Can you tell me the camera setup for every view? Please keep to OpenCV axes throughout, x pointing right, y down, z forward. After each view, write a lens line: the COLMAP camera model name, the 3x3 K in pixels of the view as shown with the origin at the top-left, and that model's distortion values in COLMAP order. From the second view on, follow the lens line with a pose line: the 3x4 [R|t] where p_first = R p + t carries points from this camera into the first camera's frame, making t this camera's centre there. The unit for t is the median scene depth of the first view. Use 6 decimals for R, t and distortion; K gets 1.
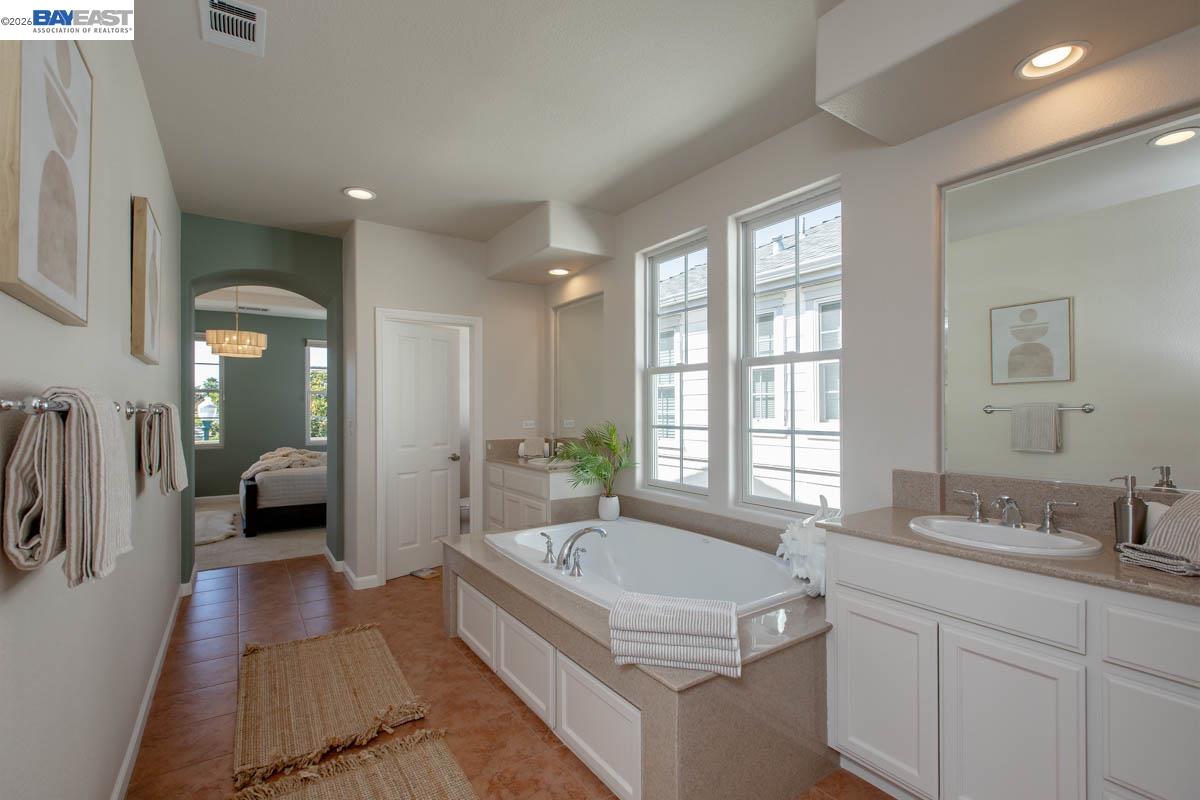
lens RADIAL K [[544.3, 0, 603.8], [0, 544.3, 404.9], [0, 0, 1]] dist [0.000804, -0.001093]
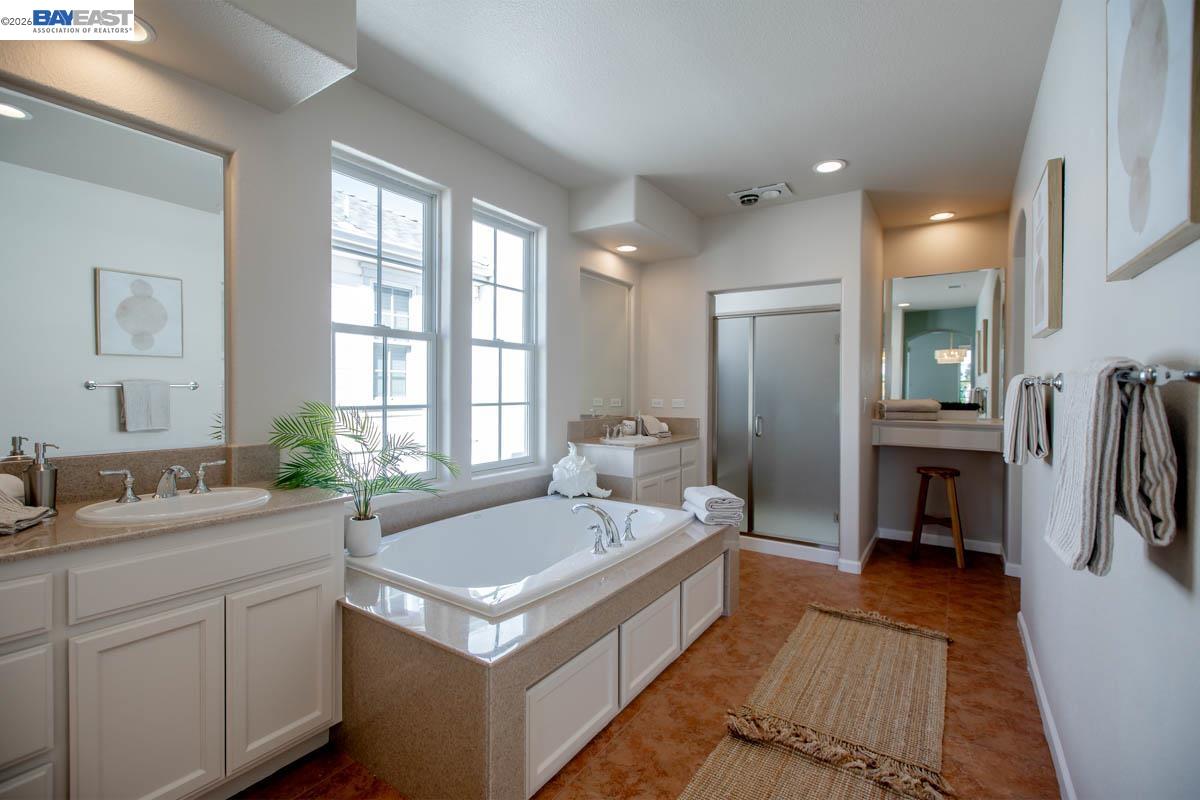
lens RADIAL K [[545.7, 0, 558.3], [0, 545.7, 400.6], [0, 0, 1]] dist [-0.024309, 0.000035]
pose [[-0.344064, -0.026685, 0.938567, -0.663068], [-0.021027, 0.999564, 0.020712, 0.009623], [-0.938711, -0.012609, -0.344475, 0.995257]]
